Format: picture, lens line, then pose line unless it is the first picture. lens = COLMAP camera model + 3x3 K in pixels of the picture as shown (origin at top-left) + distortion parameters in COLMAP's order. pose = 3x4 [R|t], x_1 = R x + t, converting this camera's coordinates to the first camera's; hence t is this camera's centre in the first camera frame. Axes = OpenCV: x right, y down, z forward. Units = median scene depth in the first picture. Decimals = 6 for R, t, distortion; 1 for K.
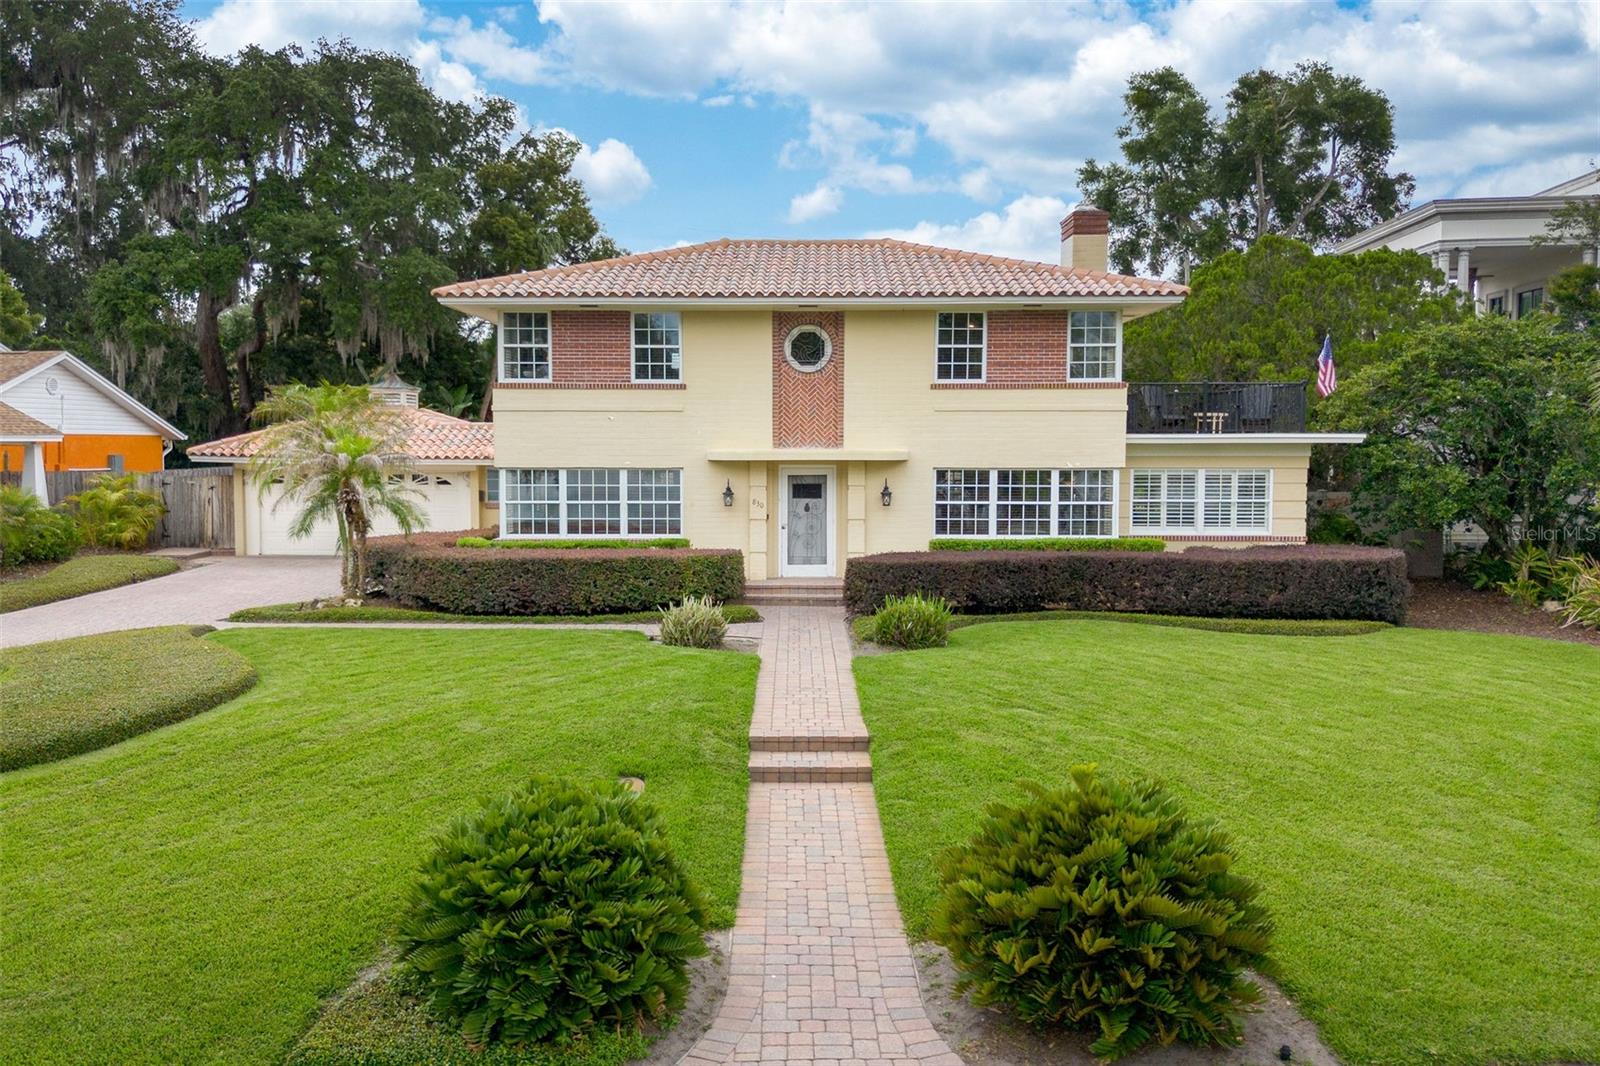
lens RADIAL K [[1209.1, 0, 807.5], [0, 1209.1, 524.3], [0, 0, 1]] dist [0.056912, -0.046081]
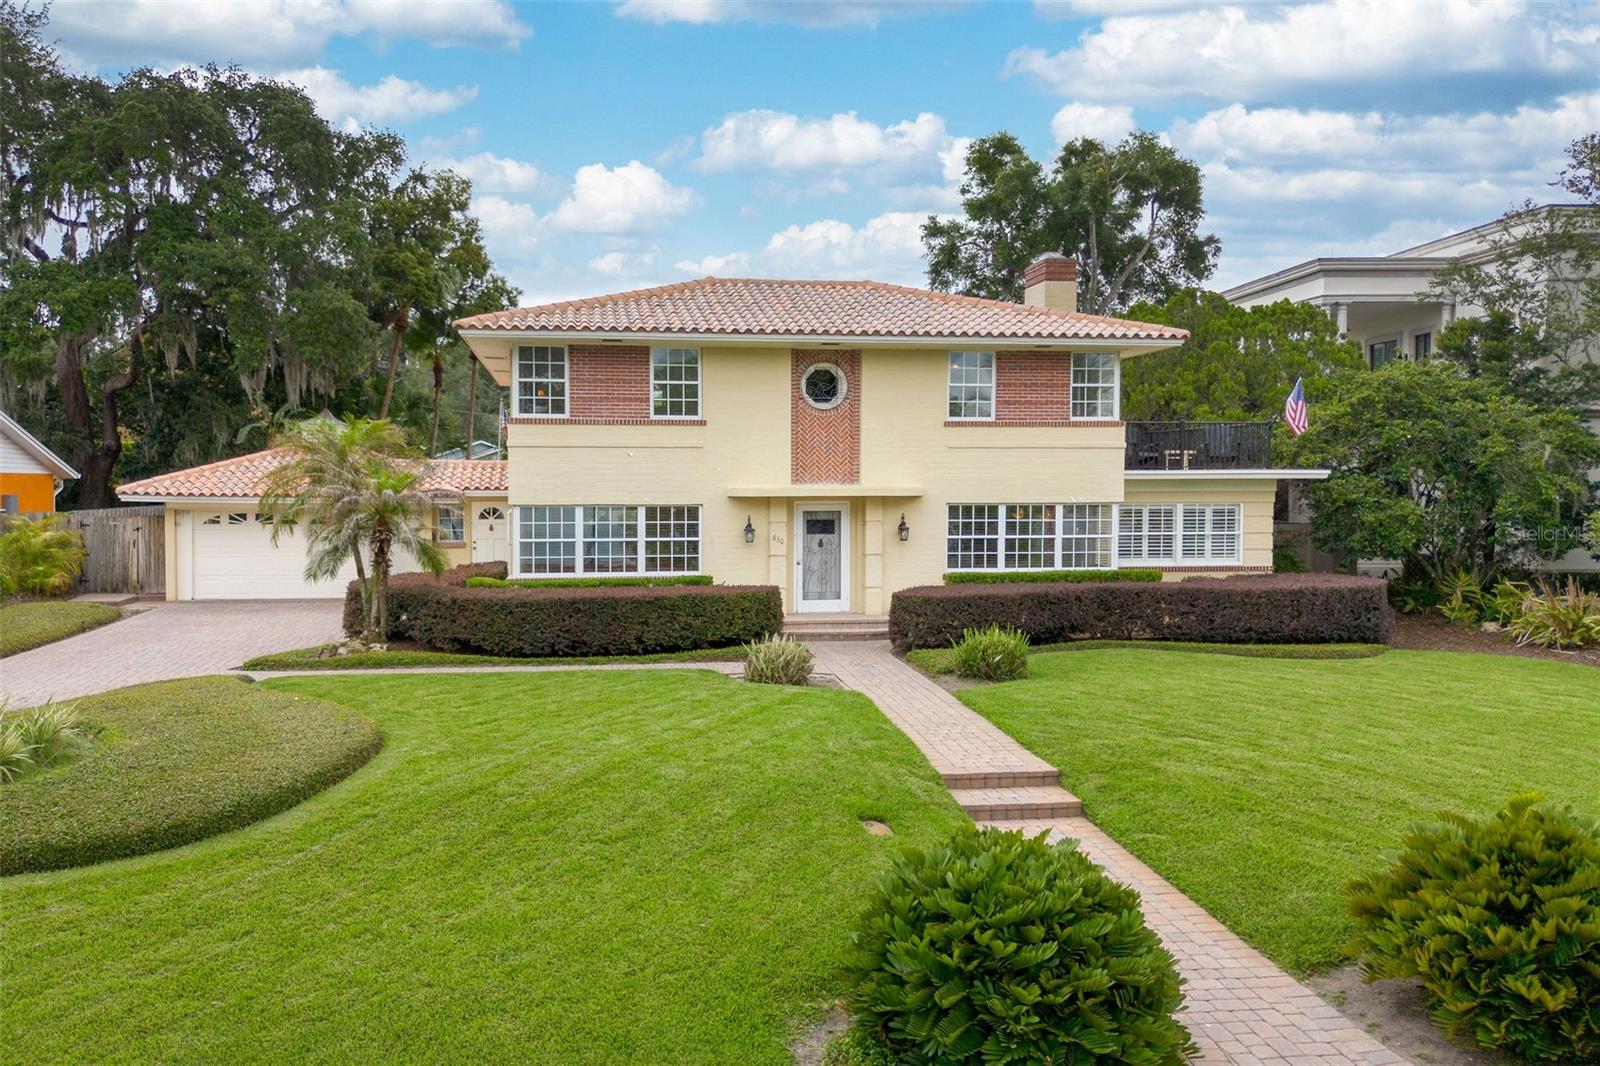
lens RADIAL K [[1170.7, 0, 800.0], [0, 1170.7, 533.0], [0, 0, 1]] dist [0.056482, -0.044633]
pose [[0.990249, -0.008226, 0.139068, -0.154832], [0.011504, 0.999674, -0.022787, -0.000106], [-0.138835, 0.024165, 0.990021, 0.035448]]
